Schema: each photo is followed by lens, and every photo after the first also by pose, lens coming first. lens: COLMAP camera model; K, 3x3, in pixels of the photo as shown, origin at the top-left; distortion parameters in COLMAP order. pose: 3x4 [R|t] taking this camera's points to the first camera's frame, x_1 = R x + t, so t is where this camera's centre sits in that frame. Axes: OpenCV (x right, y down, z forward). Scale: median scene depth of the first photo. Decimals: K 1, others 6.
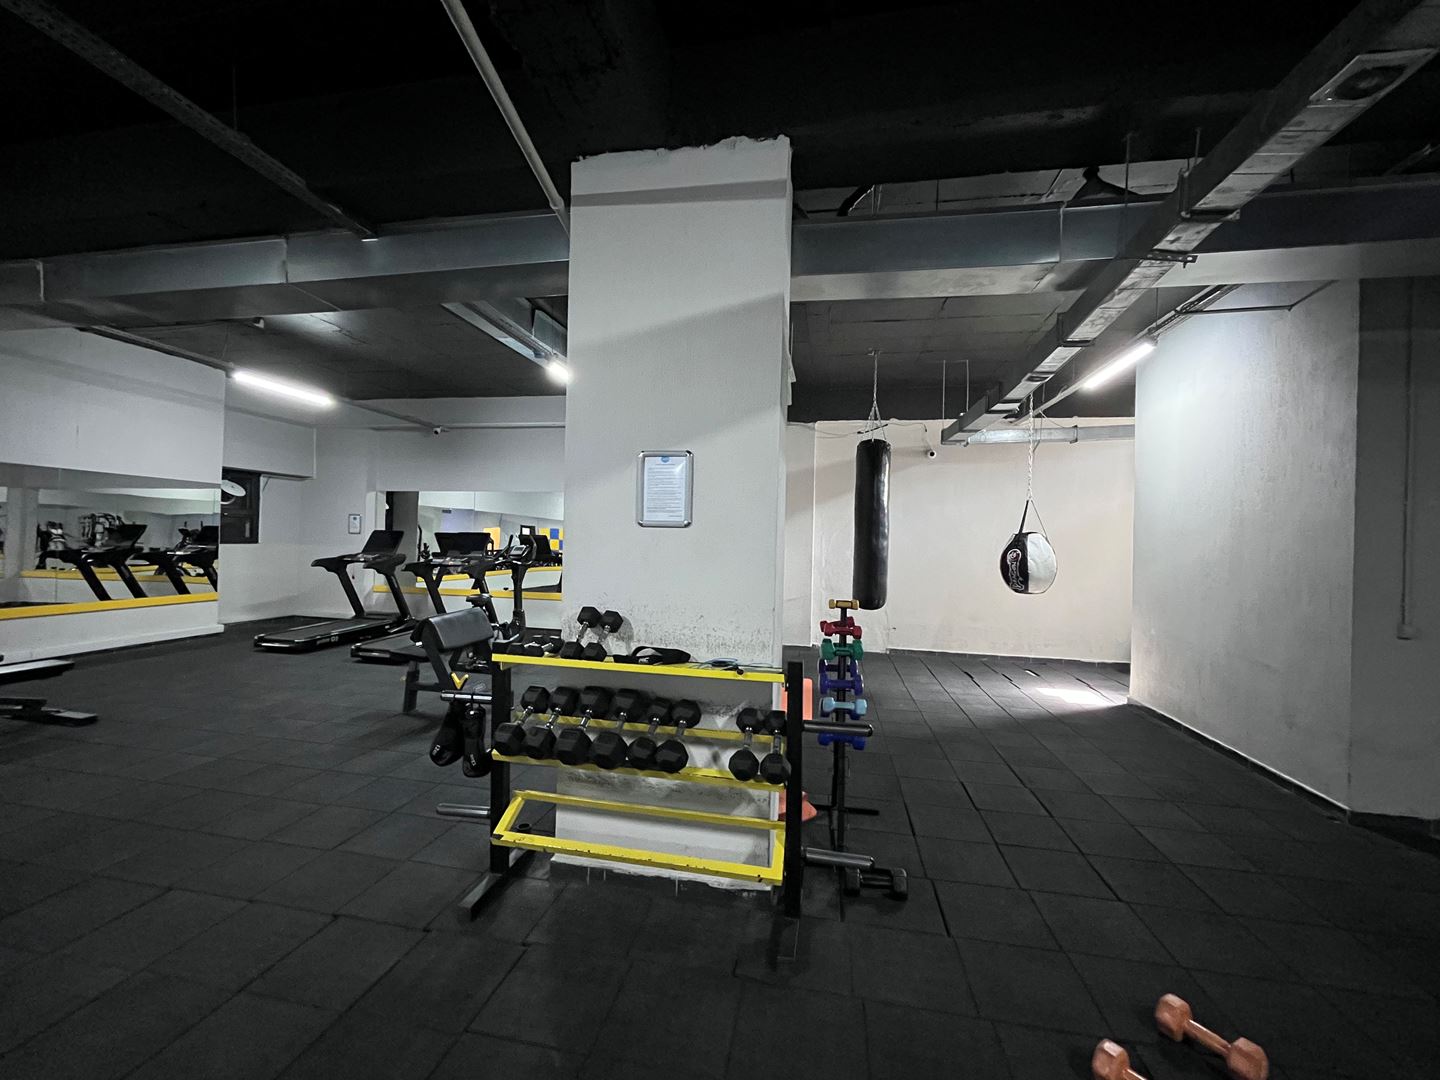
lens RADIAL K [[591.4, 0, 699.2], [0, 591.4, 548.6], [0, 0, 1]] dist [0.017801, -0.002181]
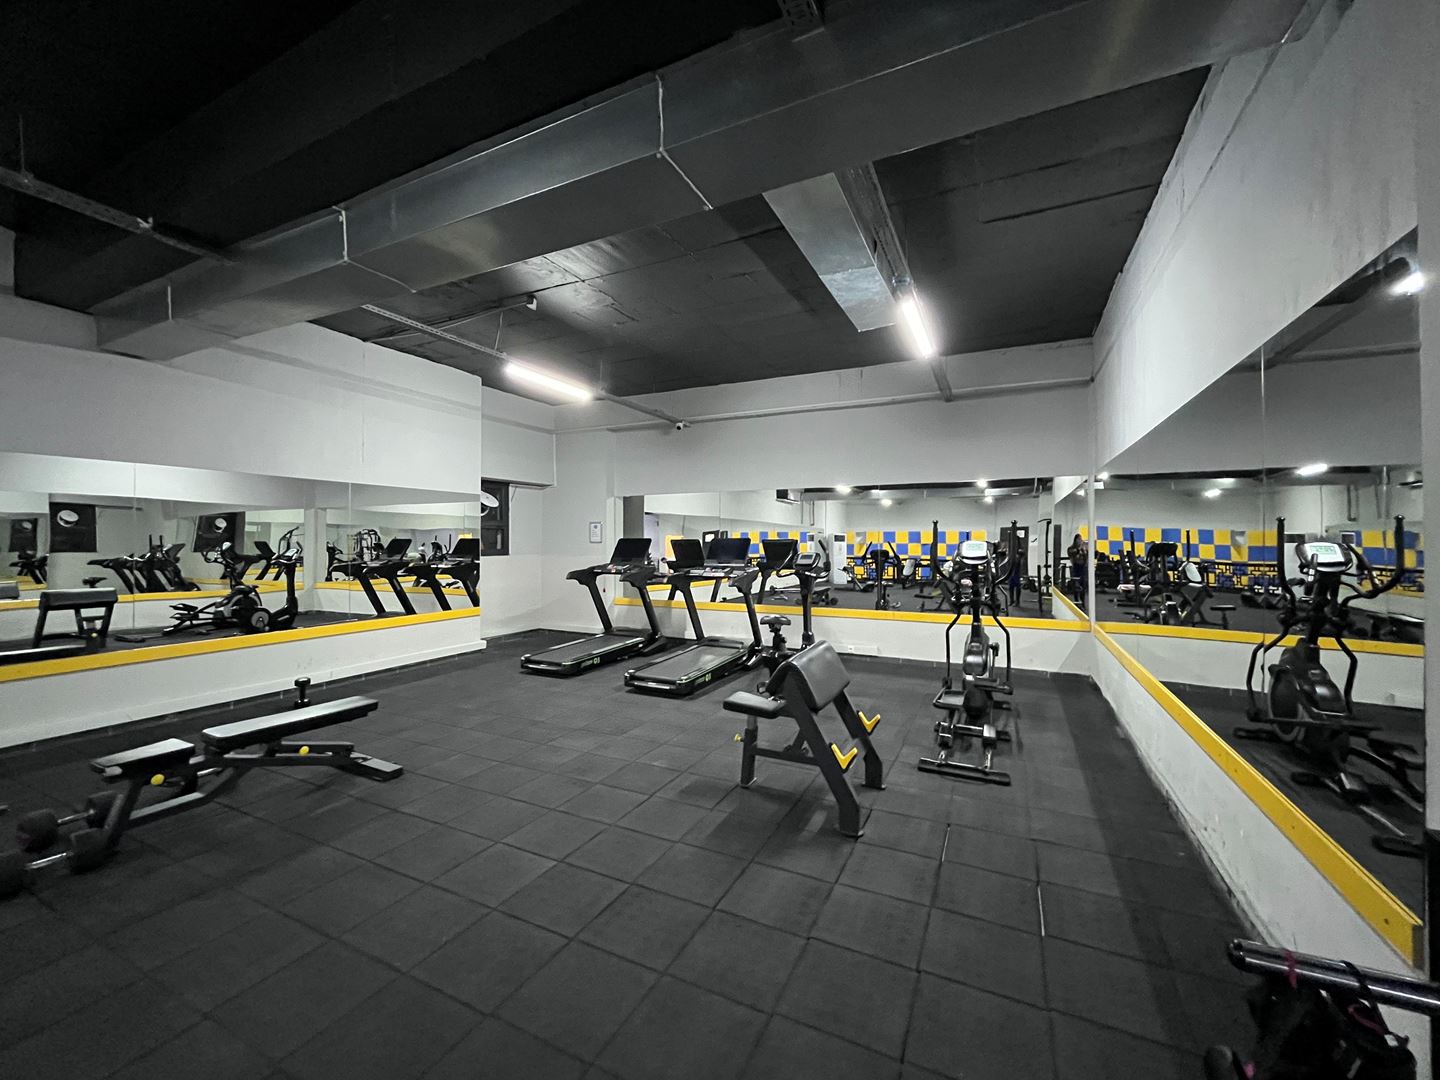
lens RADIAL K [[591.4, 0, 714.0], [0, 591.4, 553.1], [0, 0, 1]] dist [0.017801, -0.002181]
pose [[0.968894, -0.019236, -0.246726, -0.183711], [0.019943, 0.999801, 0.000368, -0.006160], [0.246669, -0.005277, 0.969085, 0.150666]]
